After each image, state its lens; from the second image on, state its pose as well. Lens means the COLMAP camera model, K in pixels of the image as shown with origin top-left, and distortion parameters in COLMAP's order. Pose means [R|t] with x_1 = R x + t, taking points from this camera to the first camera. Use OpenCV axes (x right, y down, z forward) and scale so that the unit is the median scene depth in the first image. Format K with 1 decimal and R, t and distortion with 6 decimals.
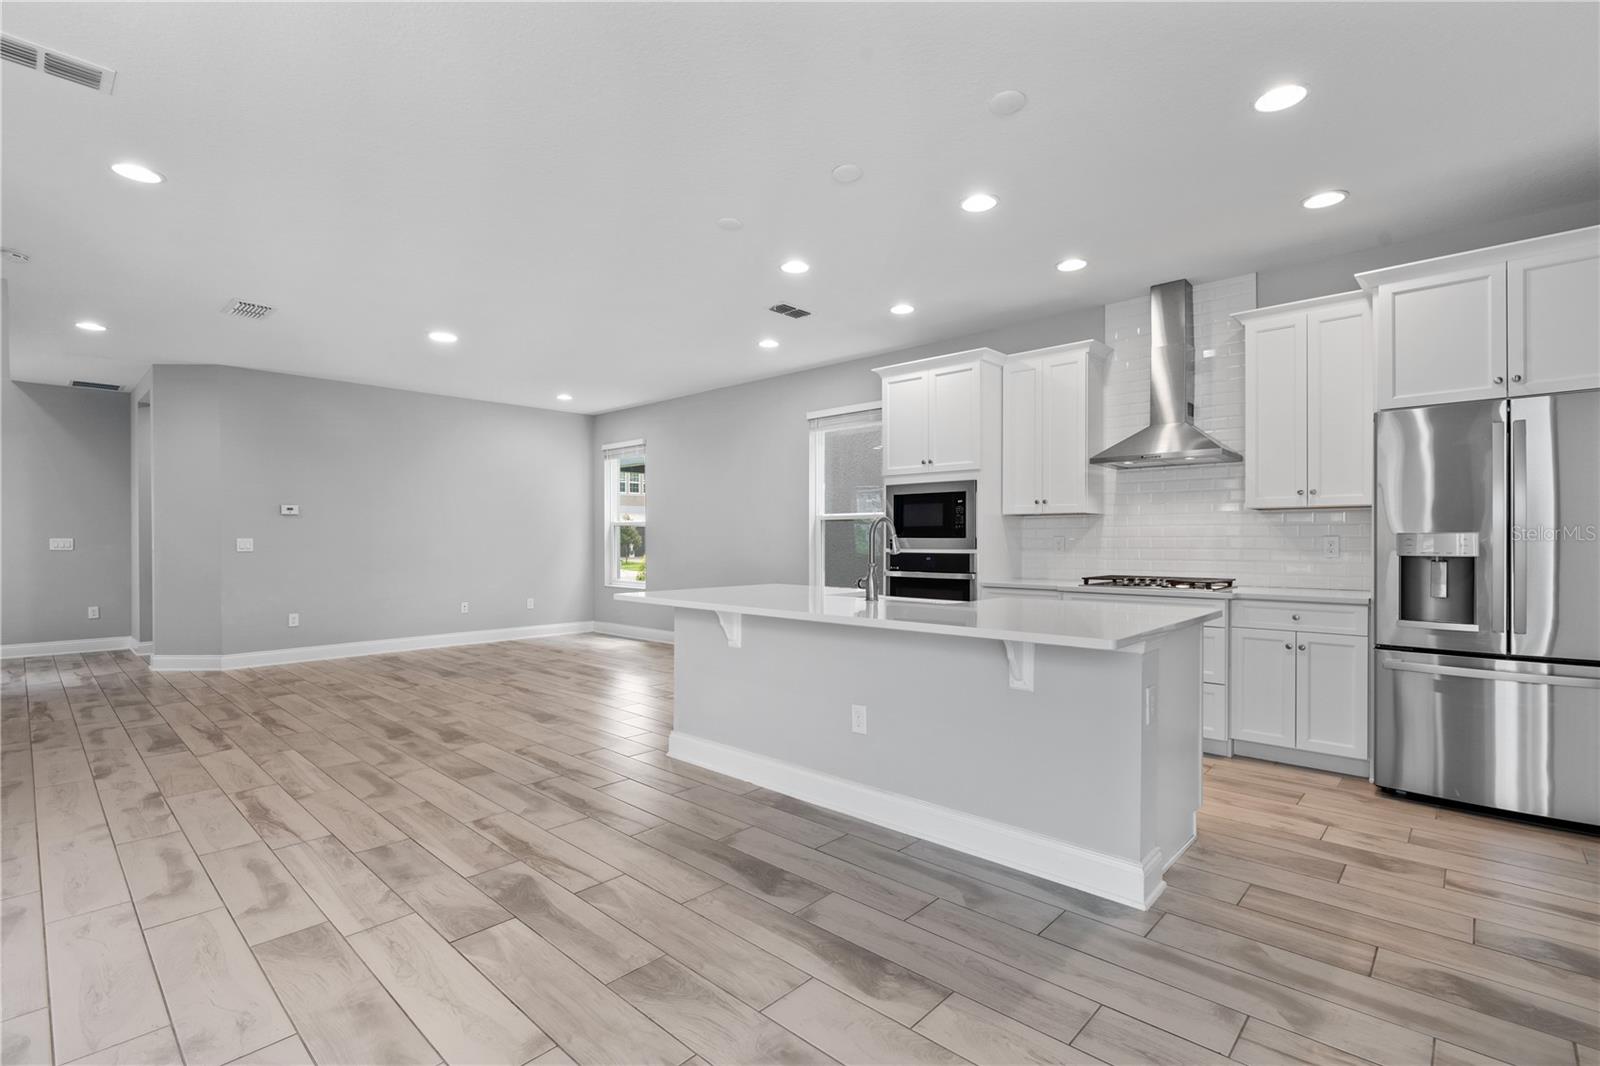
lens RADIAL K [[738.6, 0, 805.2], [0, 738.6, 538.0], [0, 0, 1]] dist [-0.002381, -0.000188]
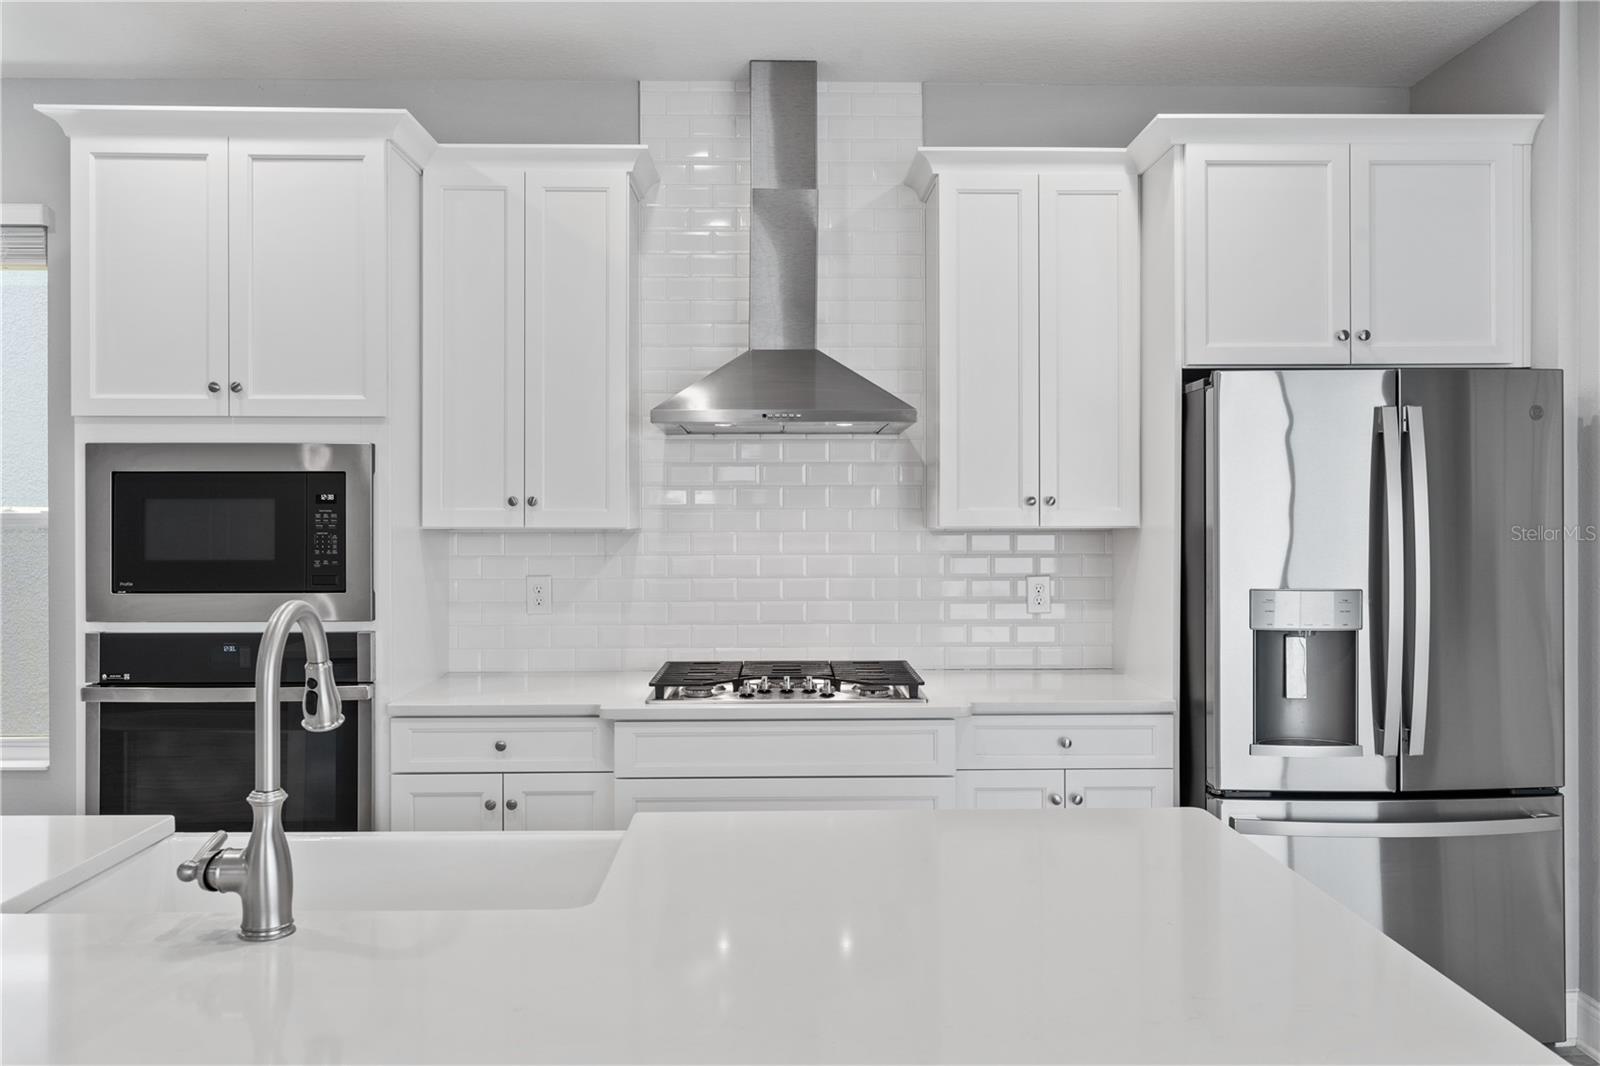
lens RADIAL K [[1209.8, 0, 837.1], [0, 1209.8, 516.4], [0, 0, 1]] dist [0.005572, -0.002071]
pose [[0.715113, 0.000226, 0.699009, -0.041607], [-0.000725, 1.000000, 0.000418, -0.040516], [-0.699009, -0.000805, 0.715113, 0.368387]]
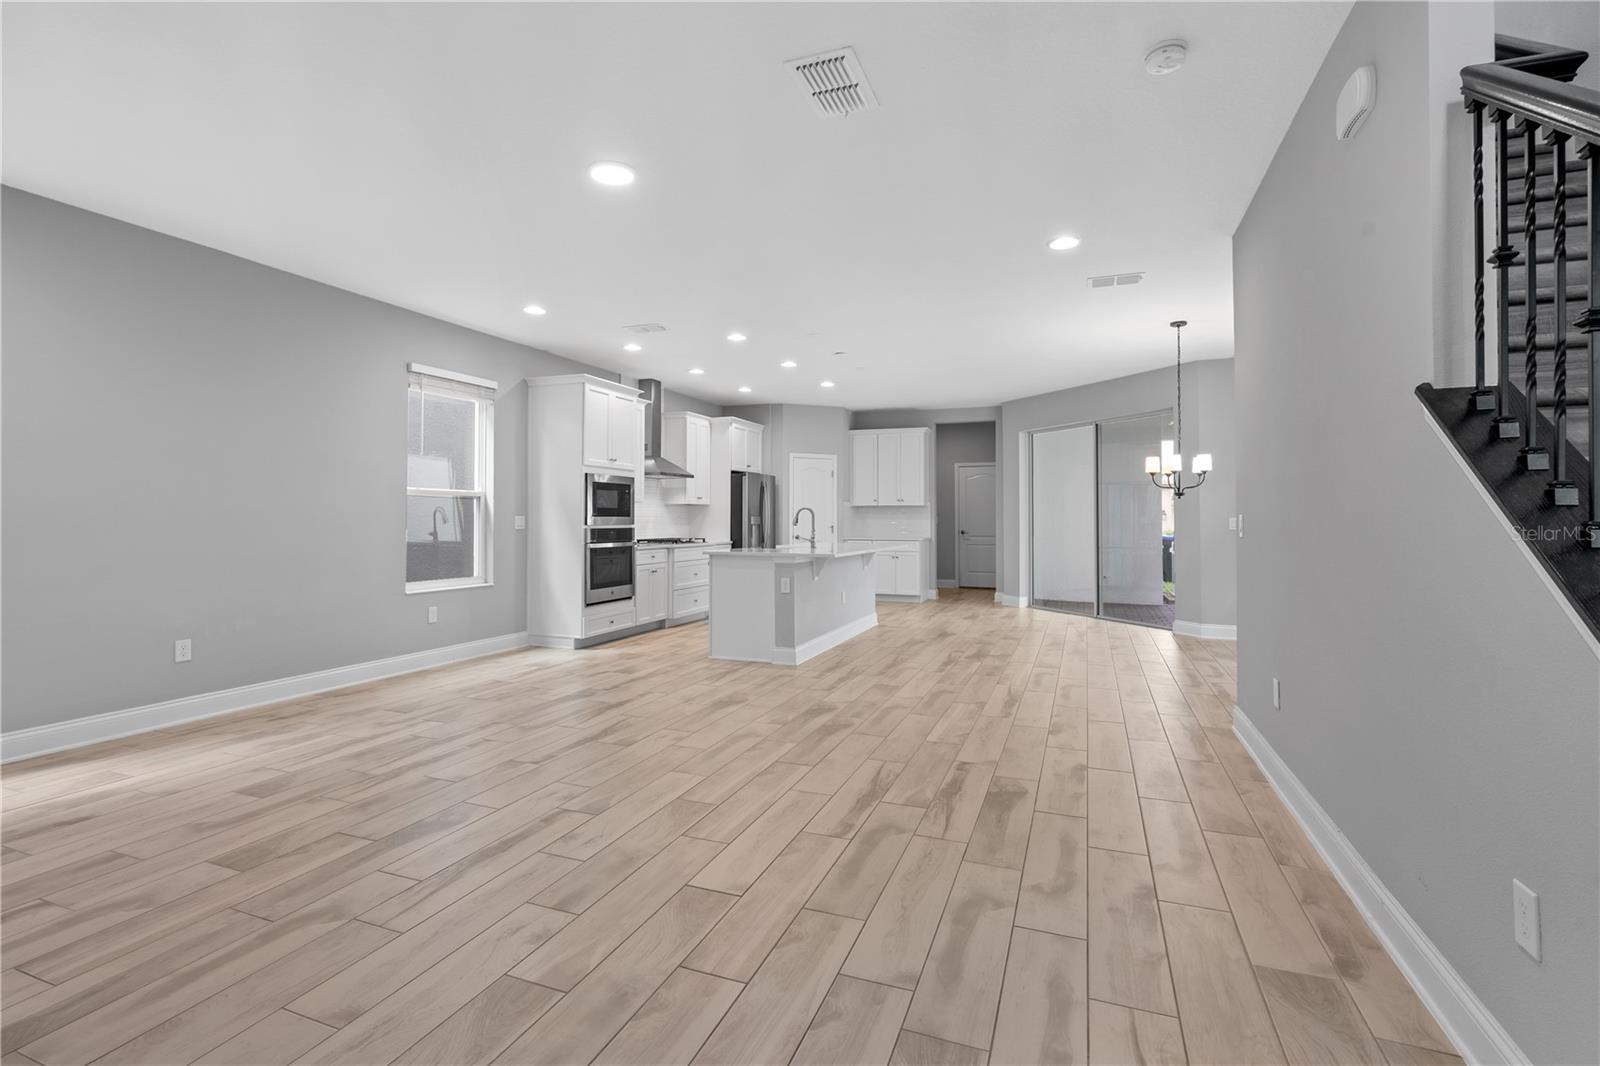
lens RADIAL K [[738.6, 0, 797.5], [0, 738.6, 524.9], [0, 0, 1]] dist [-0.002381, -0.000188]
pose [[-0.362665, -0.003988, 0.931911, -1.253072], [-0.000412, 0.999991, 0.004119, 0.009722], [-0.931919, 0.001110, -0.362664, 1.225873]]
